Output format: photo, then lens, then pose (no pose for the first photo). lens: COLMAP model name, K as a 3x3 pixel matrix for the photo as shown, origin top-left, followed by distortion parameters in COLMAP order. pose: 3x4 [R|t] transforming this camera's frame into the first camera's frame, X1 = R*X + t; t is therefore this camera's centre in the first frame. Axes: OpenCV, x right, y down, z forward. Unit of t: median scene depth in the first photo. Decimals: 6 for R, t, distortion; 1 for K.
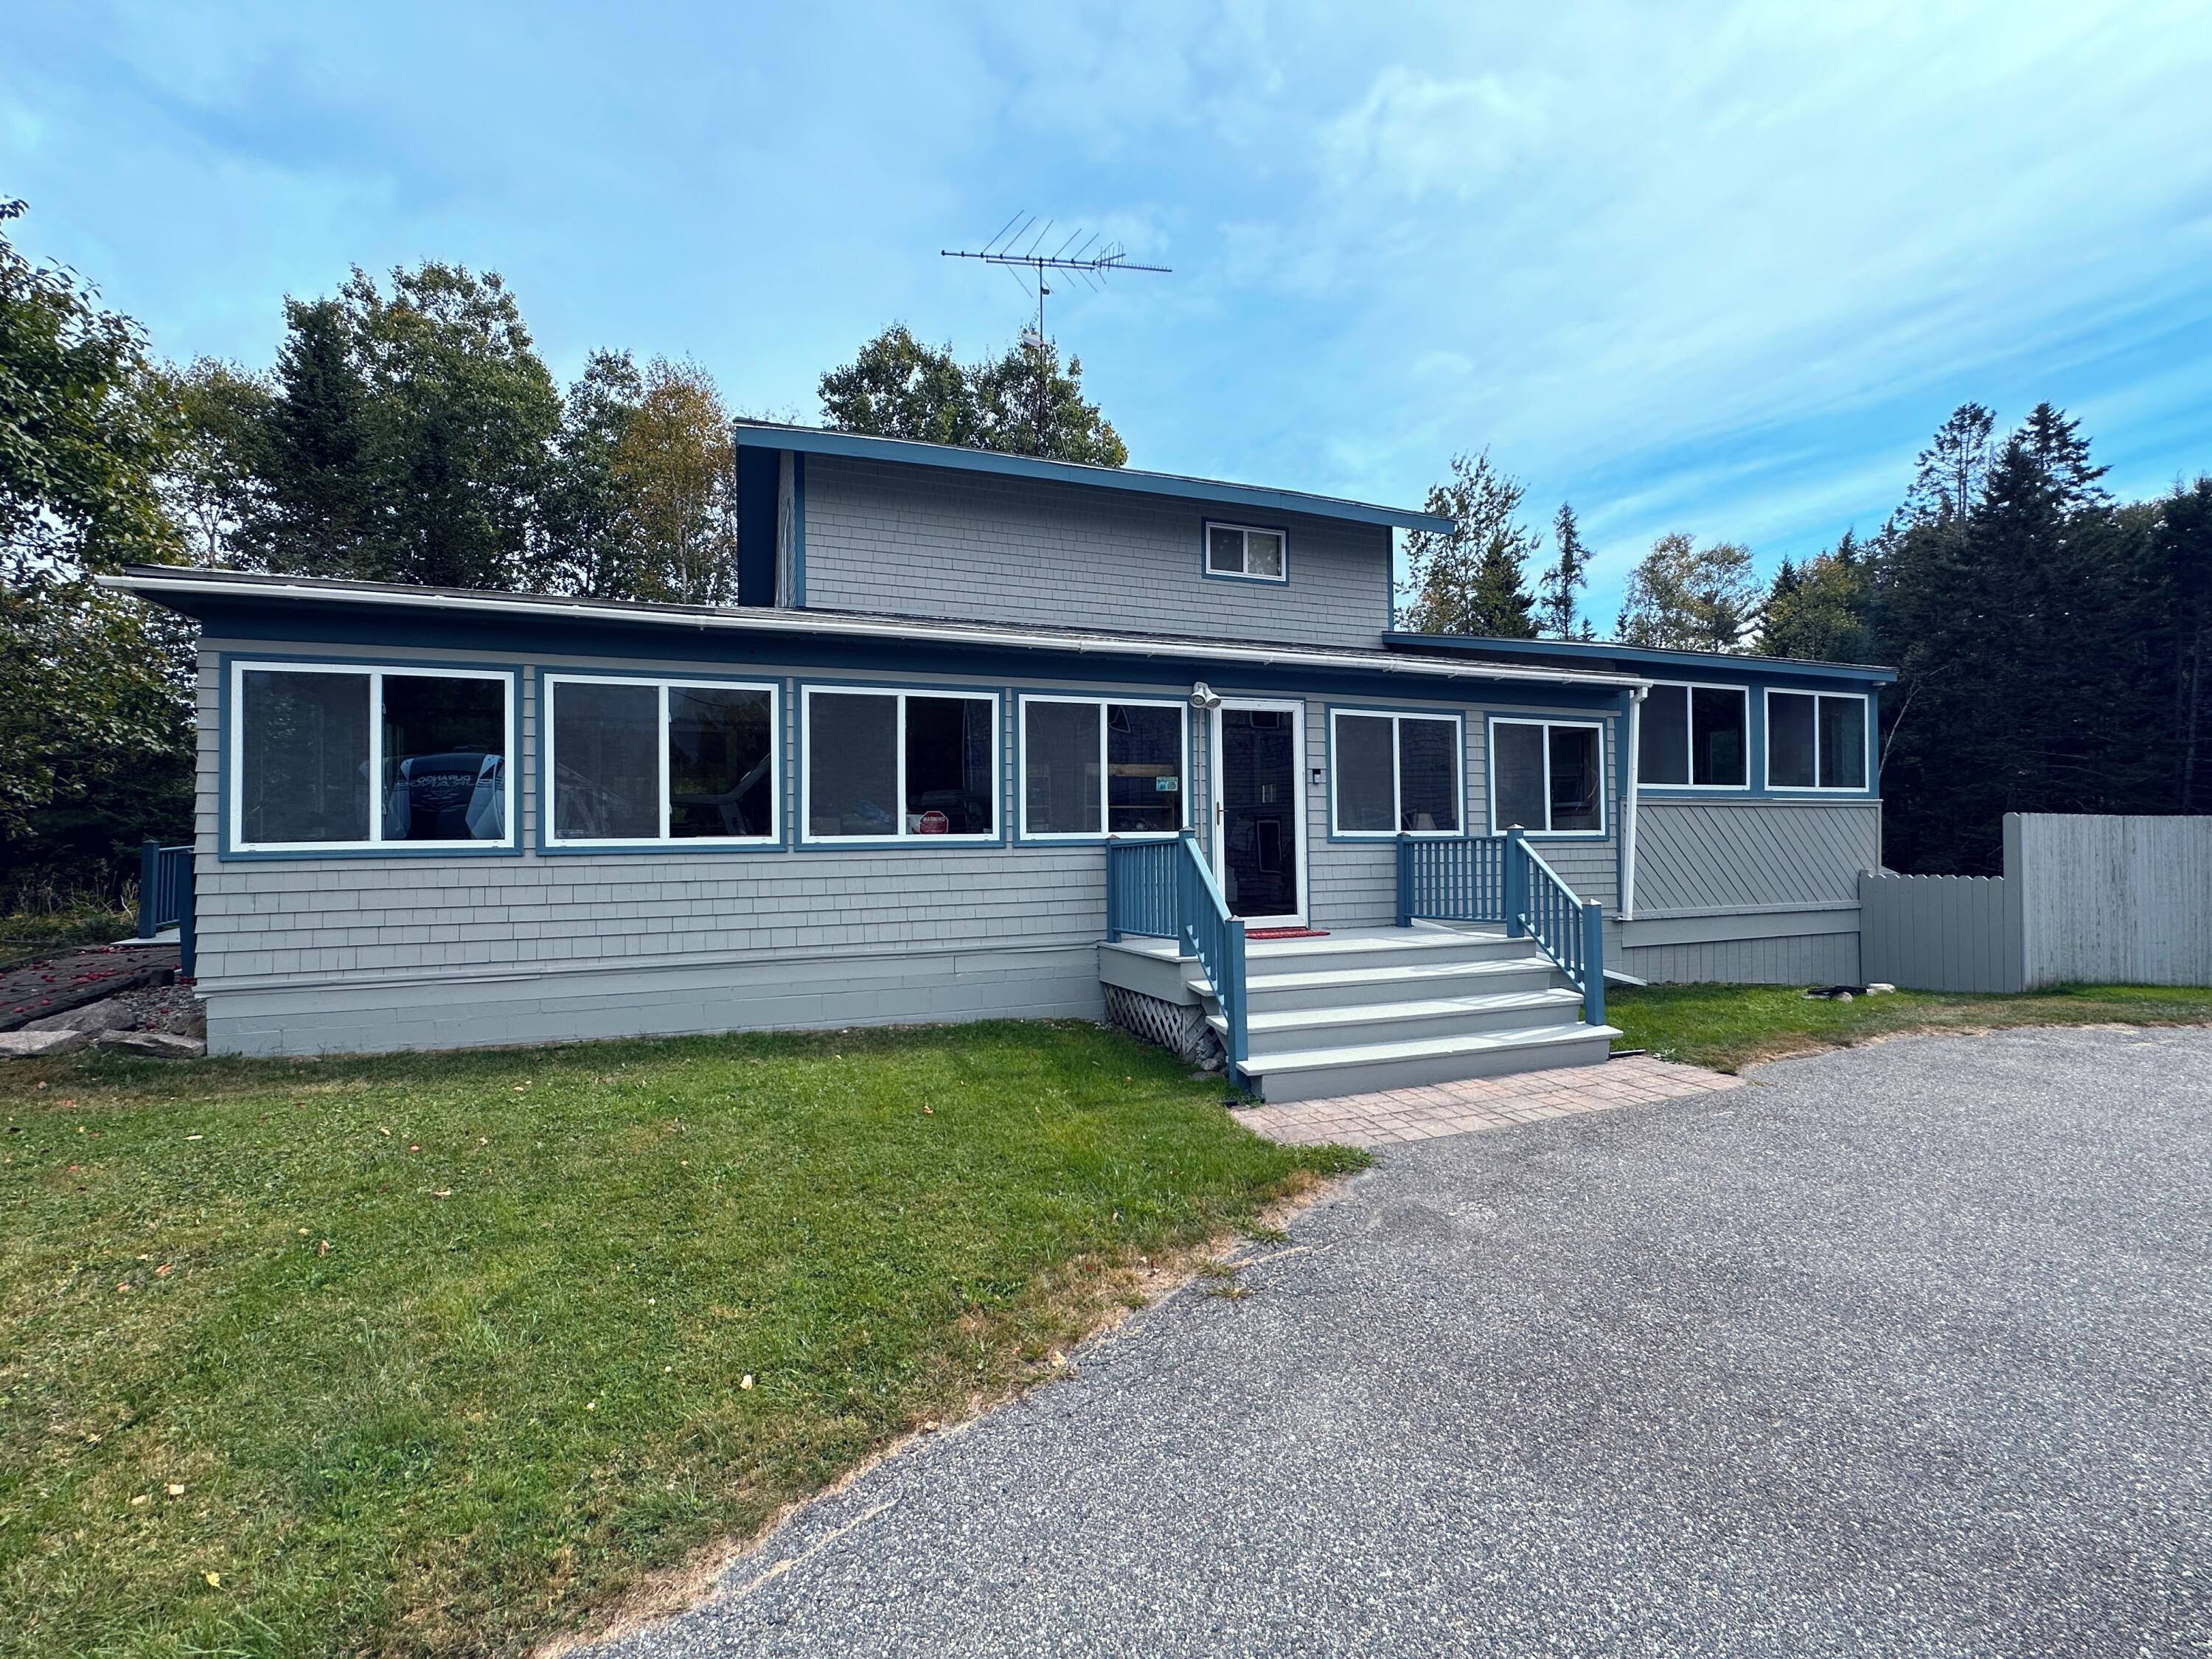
lens RADIAL K [[978.7, 0, 1105.3], [0, 978.7, 829.2], [0, 0, 1]] dist [-0.002298, -0.000120]
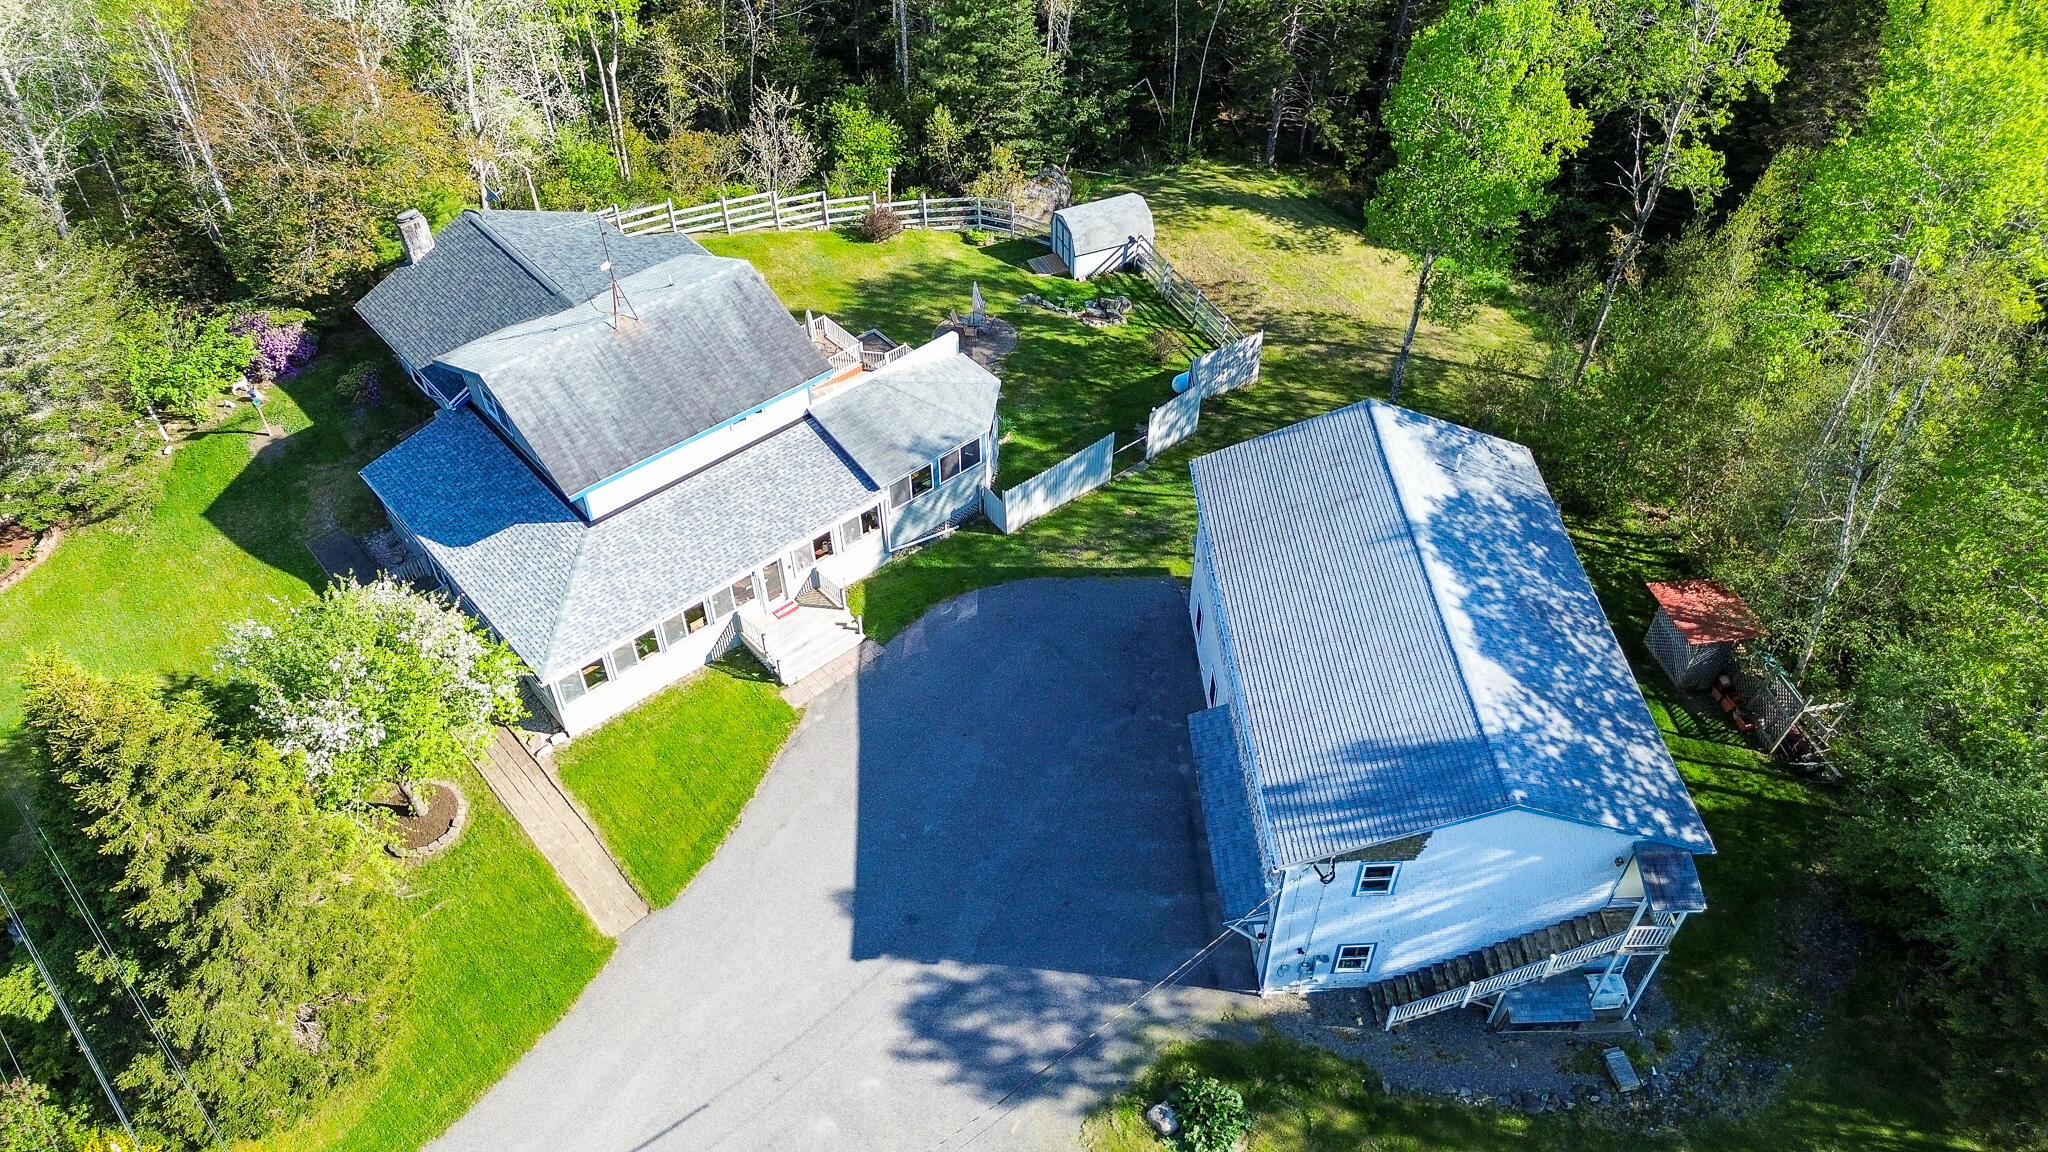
lens RADIAL K [[1438.5, 0, 1034.2], [0, 1438.5, 572.6], [0, 0, 1]] dist [0.089265, -0.209438]
pose [[0.940723, -0.234001, 0.245529, -0.222958], [-0.011457, 0.701560, 0.712518, -3.636164], [-0.338983, -0.673095, 0.657293, -2.625396]]
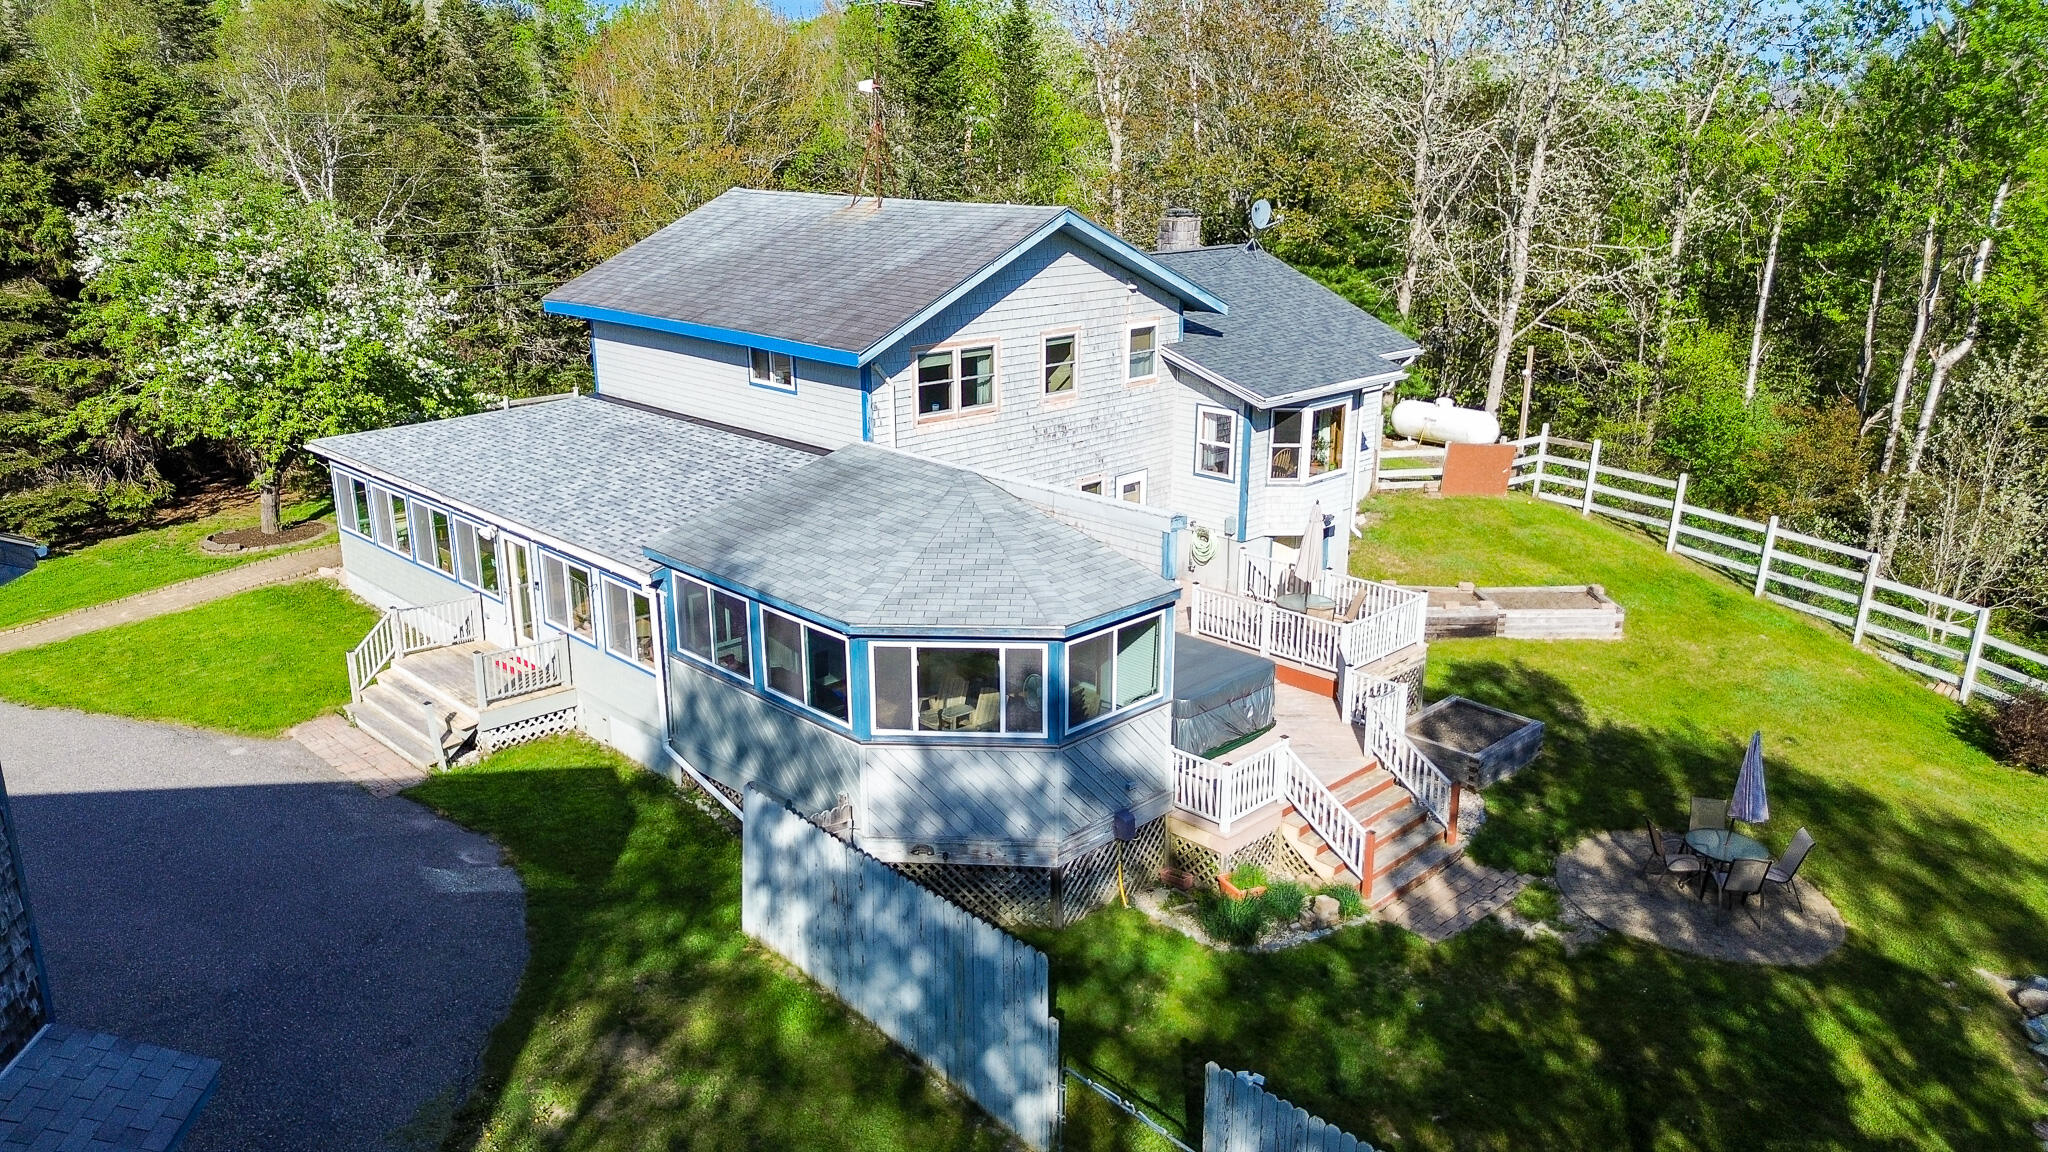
lens RADIAL K [[1445.7, 0, 1025.7], [0, 1445.7, 571.6], [0, 0, 1]] dist [0.083702, -0.094283]
pose [[0.408544, 0.279419, -0.868917, 2.745971], [0.002131, 0.951694, 0.307040, -0.853968], [0.912736, -0.127291, 0.388214, 0.767003]]
